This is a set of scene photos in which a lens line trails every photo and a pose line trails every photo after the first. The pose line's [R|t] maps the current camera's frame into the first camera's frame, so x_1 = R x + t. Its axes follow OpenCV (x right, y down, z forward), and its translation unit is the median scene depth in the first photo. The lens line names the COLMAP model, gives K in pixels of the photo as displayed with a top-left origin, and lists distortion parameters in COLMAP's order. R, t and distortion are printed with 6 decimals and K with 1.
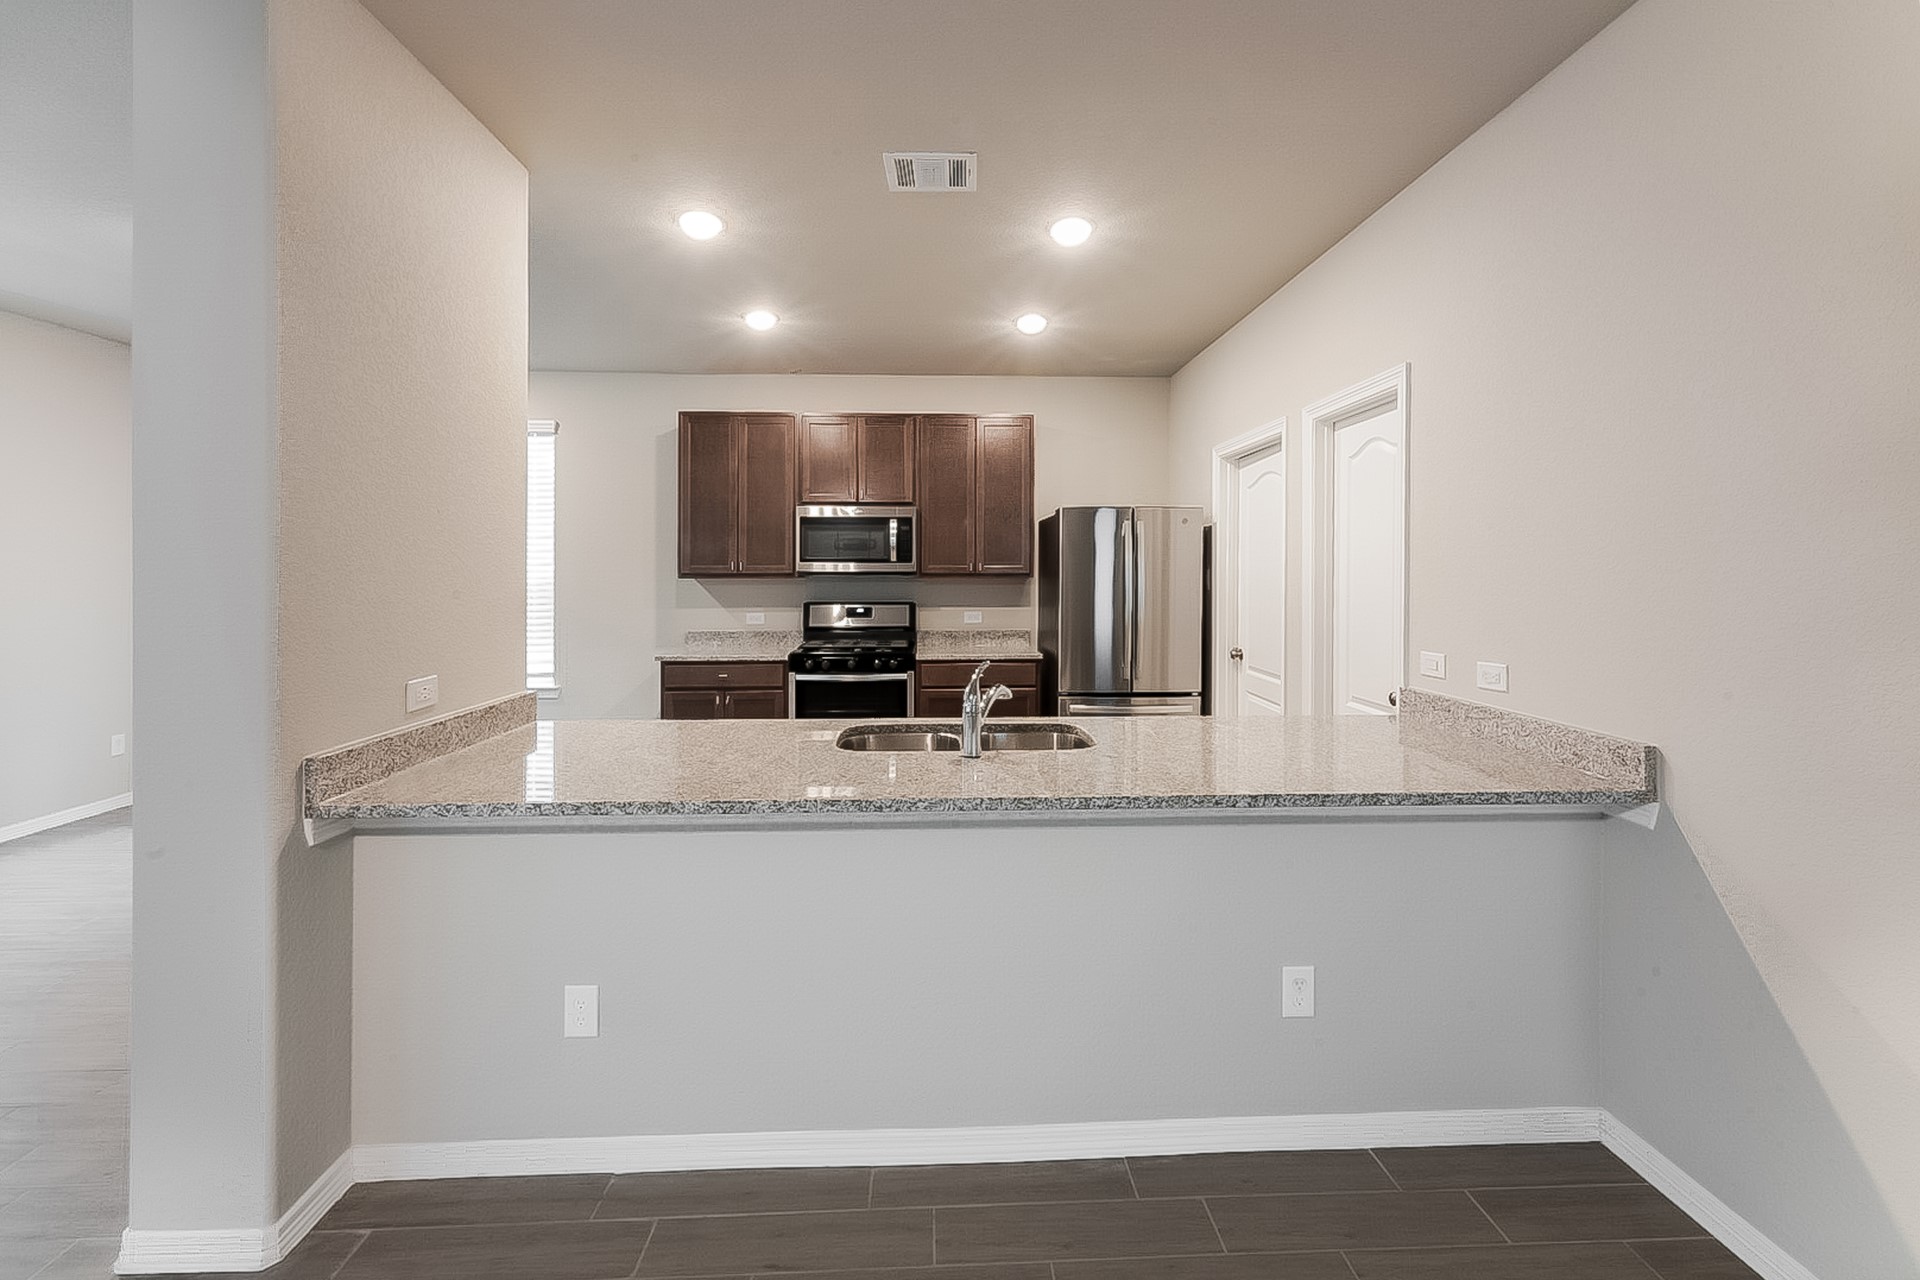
lens RADIAL K [[771.2, 0, 957.2], [0, 771.2, 566.7], [0, 0, 1]] dist [-0.010645, 0.000013]
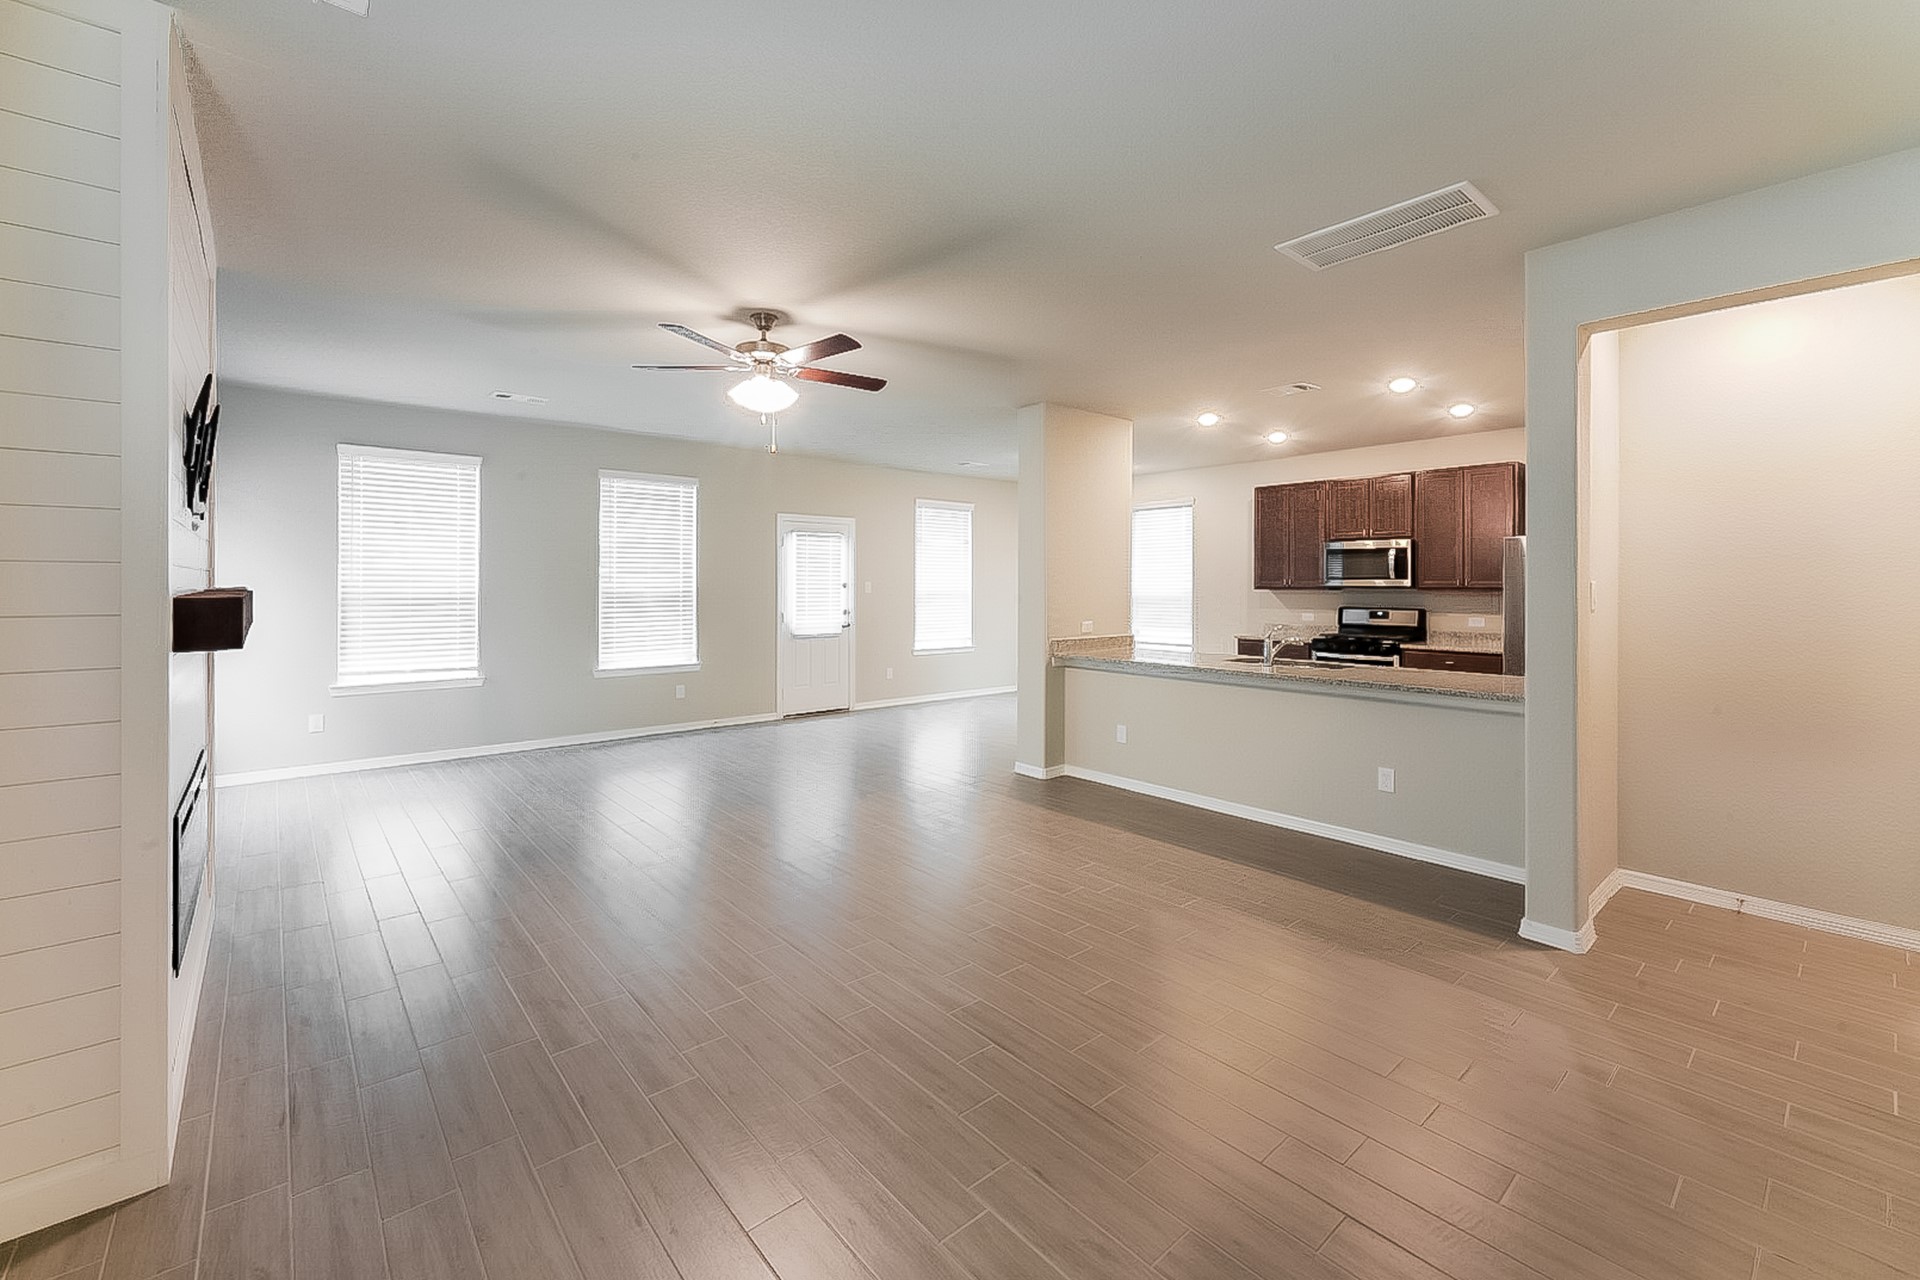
lens RADIAL K [[785.1, 0, 954.0], [0, 785.1, 582.5], [0, 0, 1]] dist [0.002243, 0.000174]
pose [[0.612147, -0.002092, -0.790741, 0.551456], [0.002635, 0.999996, -0.000605, -0.000676], [0.790740, -0.001713, 0.612150, -0.498808]]
